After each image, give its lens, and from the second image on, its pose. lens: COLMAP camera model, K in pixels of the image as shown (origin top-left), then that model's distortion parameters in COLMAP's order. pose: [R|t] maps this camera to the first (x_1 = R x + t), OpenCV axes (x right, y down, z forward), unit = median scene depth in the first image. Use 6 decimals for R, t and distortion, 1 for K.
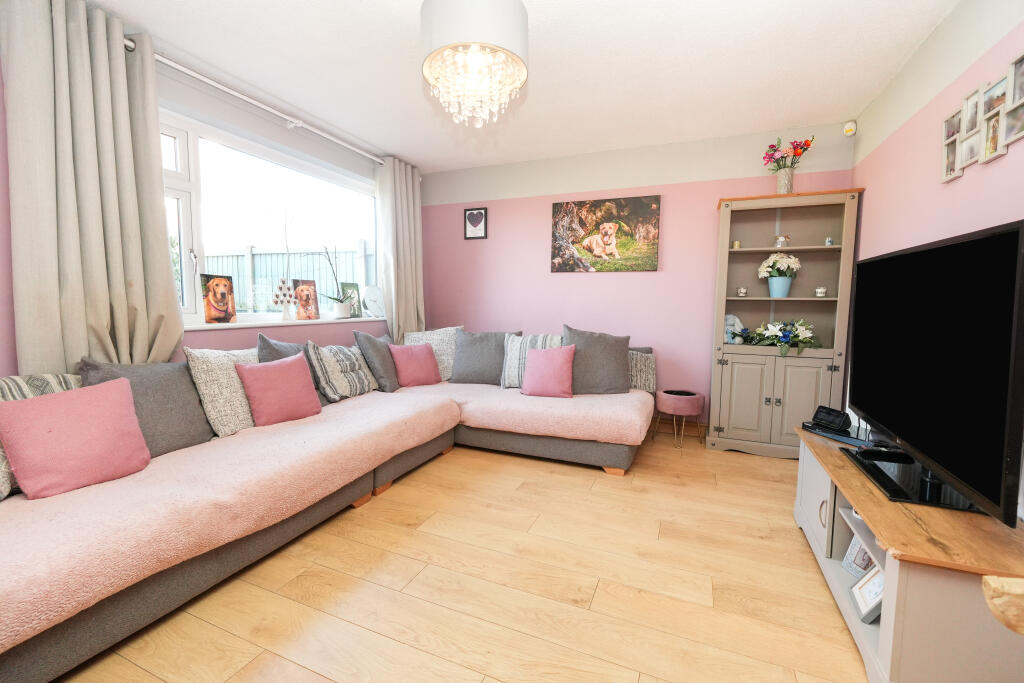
lens RADIAL K [[432.7, 0, 510.5], [0, 432.7, 342.7], [0, 0, 1]] dist [-0.002856, -0.000033]
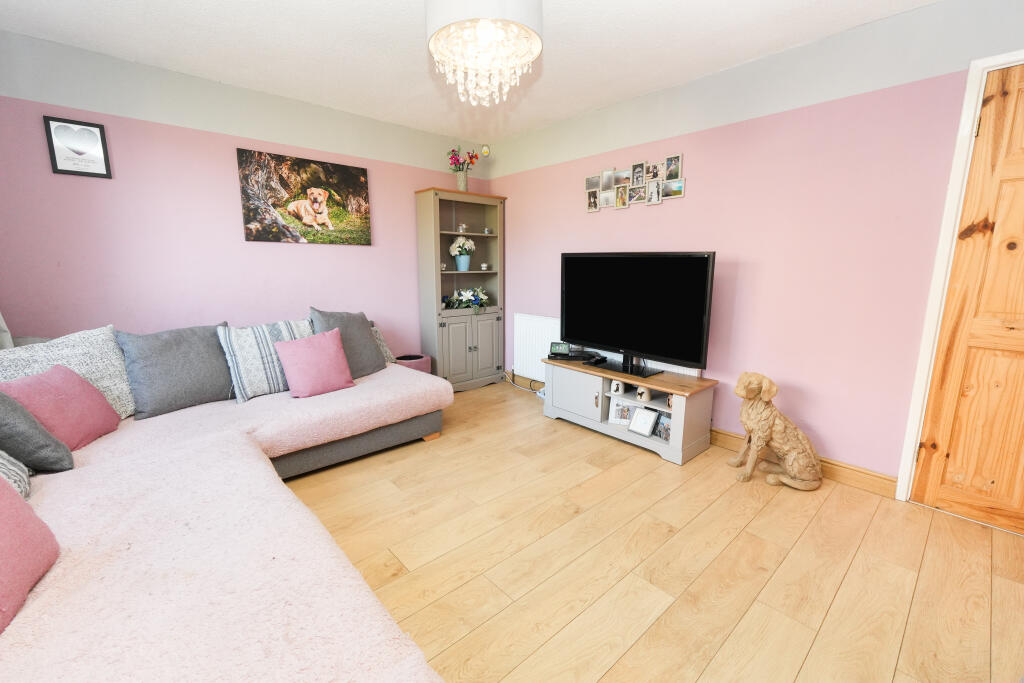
lens RADIAL K [[432.7, 0, 510.5], [0, 432.7, 342.7], [0, 0, 1]] dist [-0.002856, -0.000033]
pose [[0.415823, -0.172002, 0.893032, -0.467857], [0.084969, 0.985005, 0.150152, -0.064397], [-0.905468, 0.013443, 0.424202, 0.269482]]
